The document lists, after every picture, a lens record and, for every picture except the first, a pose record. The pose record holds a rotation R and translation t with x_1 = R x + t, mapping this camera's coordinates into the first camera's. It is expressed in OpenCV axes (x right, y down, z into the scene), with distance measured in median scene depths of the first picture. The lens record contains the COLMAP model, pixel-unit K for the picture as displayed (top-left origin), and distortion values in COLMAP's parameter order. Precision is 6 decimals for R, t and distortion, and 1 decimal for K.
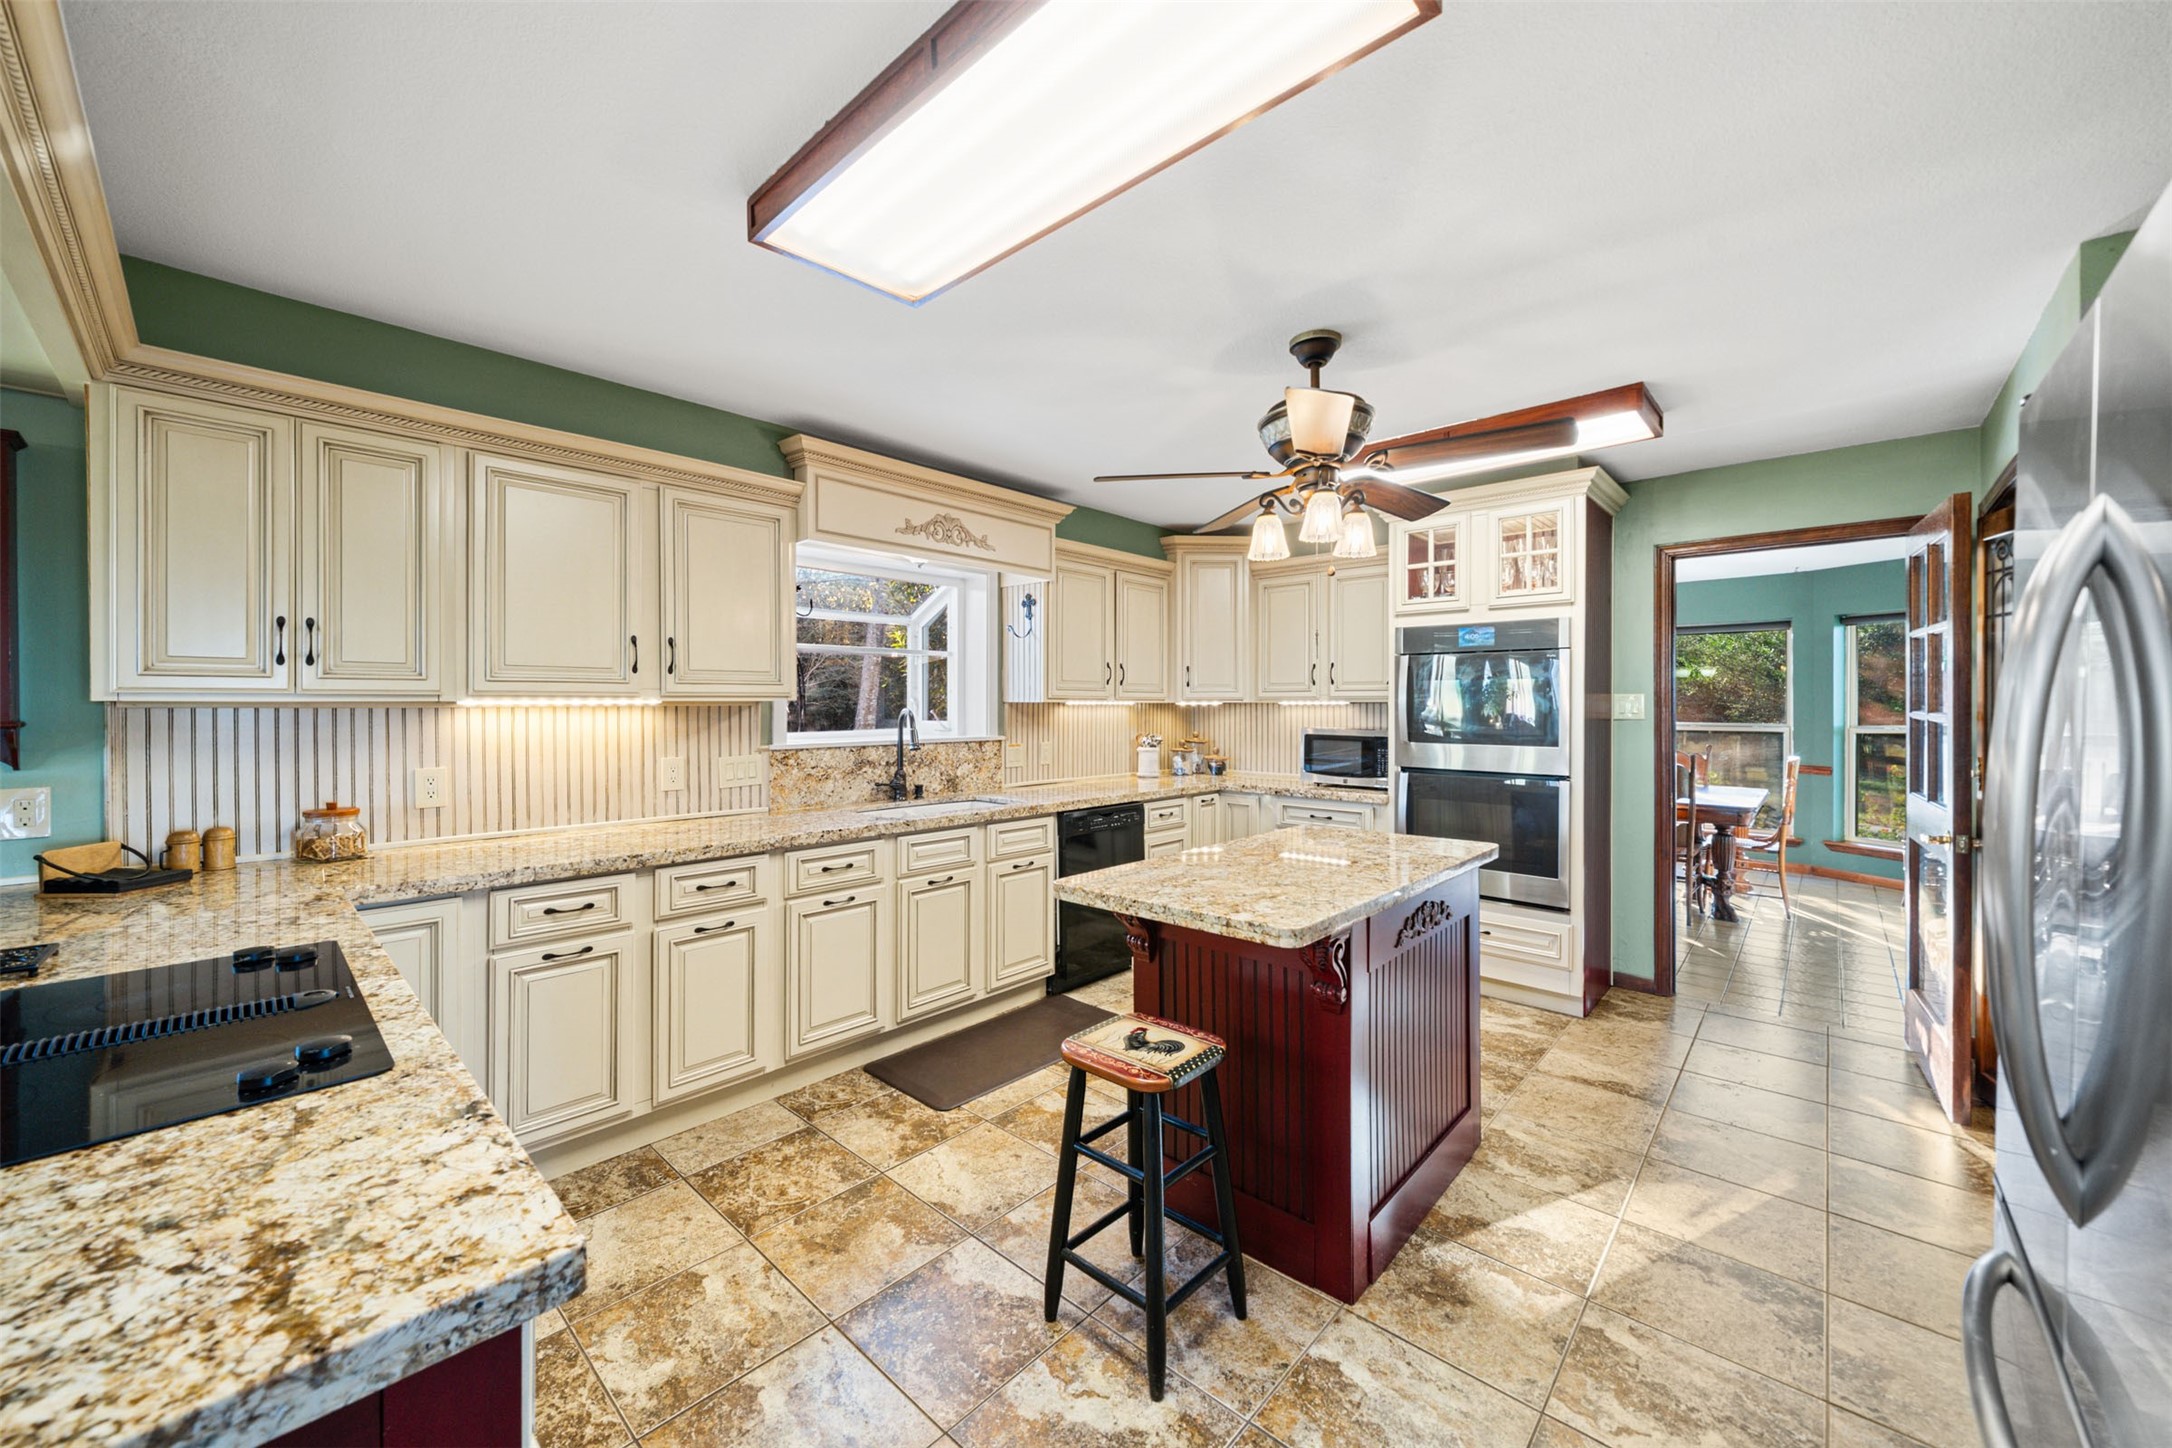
lens RADIAL K [[804.5, 0, 1072.9], [0, 804.5, 706.5], [0, 0, 1]] dist [-0.005987, 0.000323]
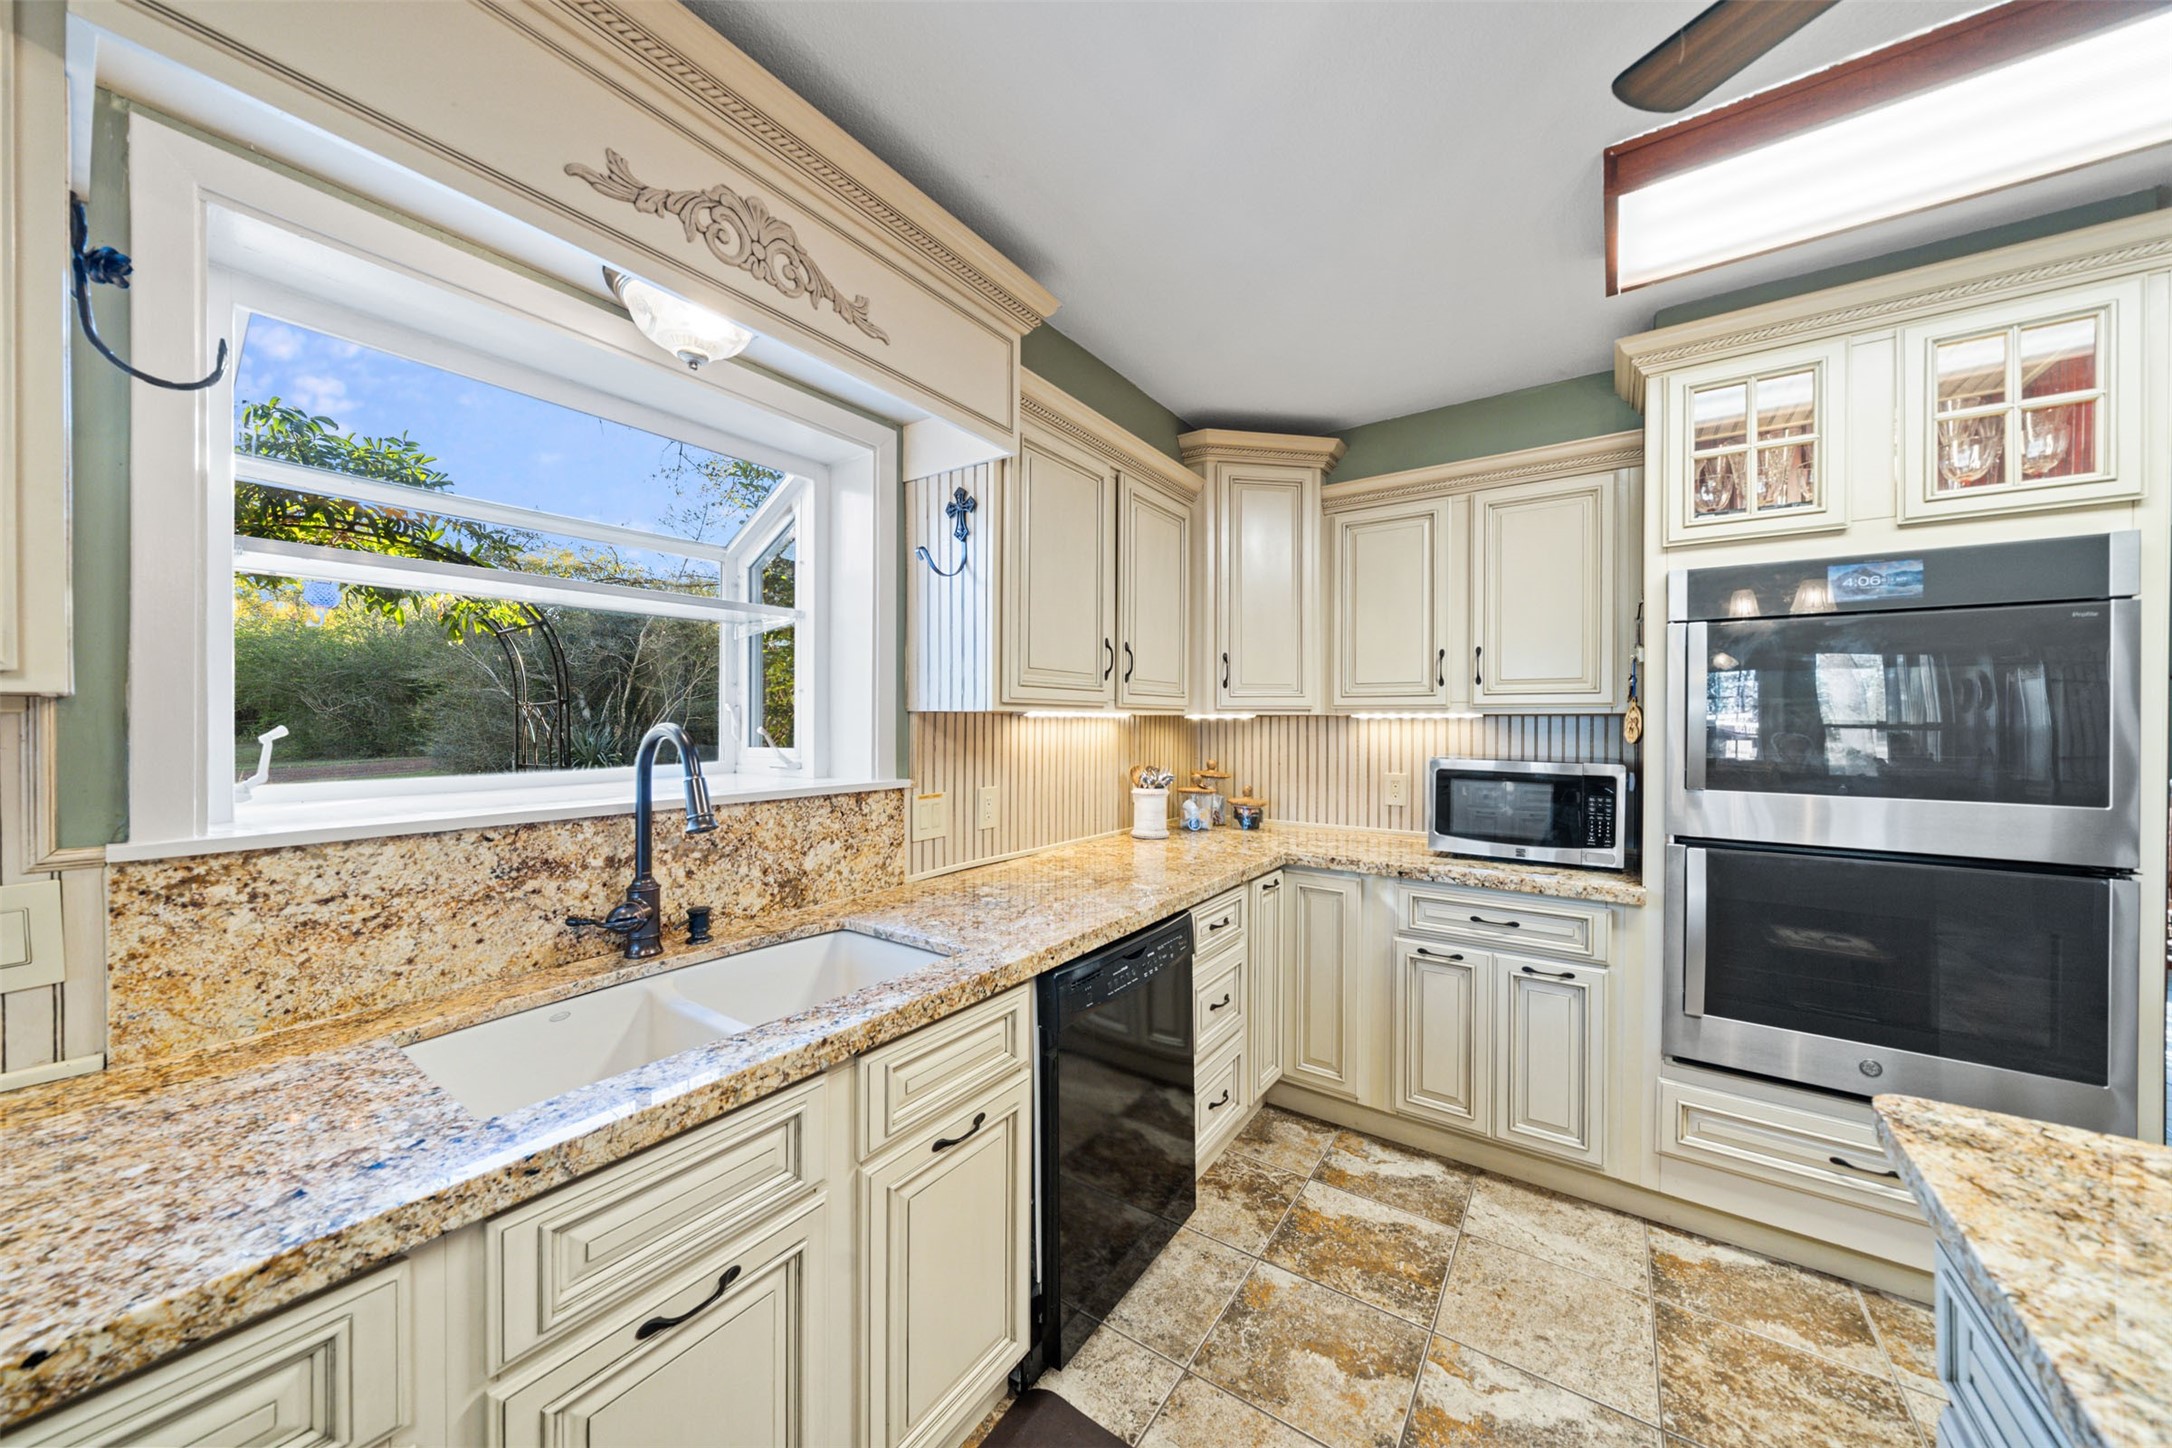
lens RADIAL K [[744.8, 0, 1075.1], [0, 744.8, 722.7], [0, 0, 1]] dist [-0.006563, -0.000058]
pose [[0.991058, 0.002490, 0.133408, -0.054350], [-0.002680, 0.999996, 0.001246, 0.001023], [-0.133404, -0.001592, 0.991060, 0.636225]]
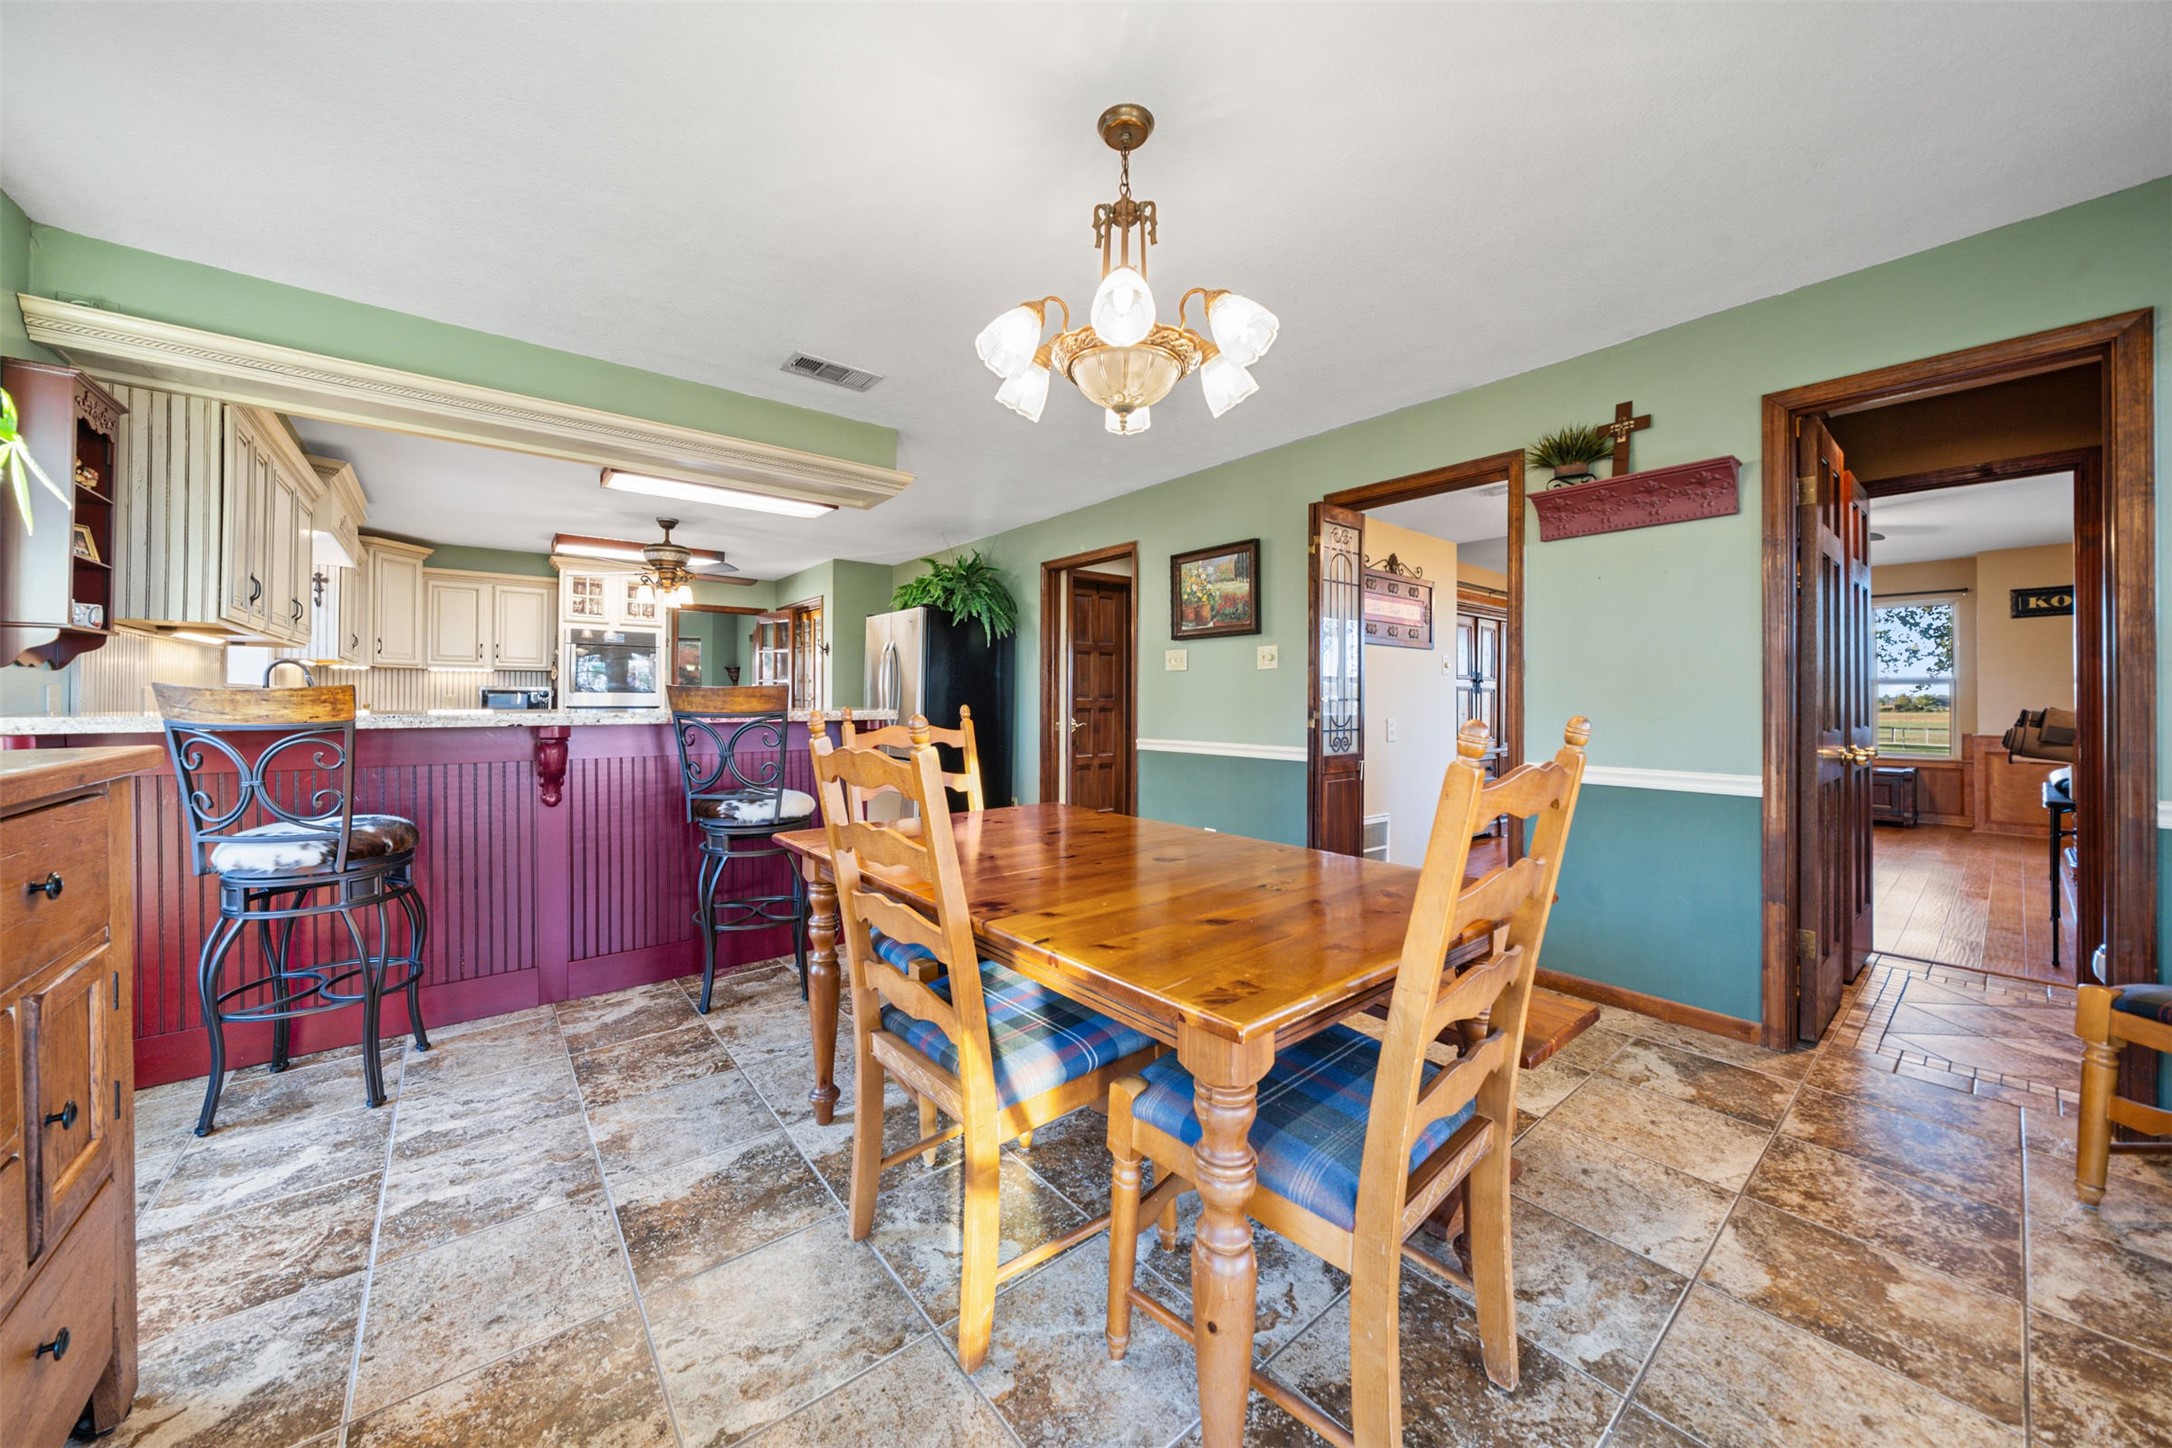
lens RADIAL K [[744.8, 0, 1049.7], [0, 744.8, 694.1], [0, 0, 1]] dist [-0.006563, -0.000058]
pose [[0.153710, 0.007338, 0.988089, -1.183722], [-0.000131, 0.999973, -0.007405, 0.067227], [-0.988116, 0.001009, 0.153707, -0.348161]]
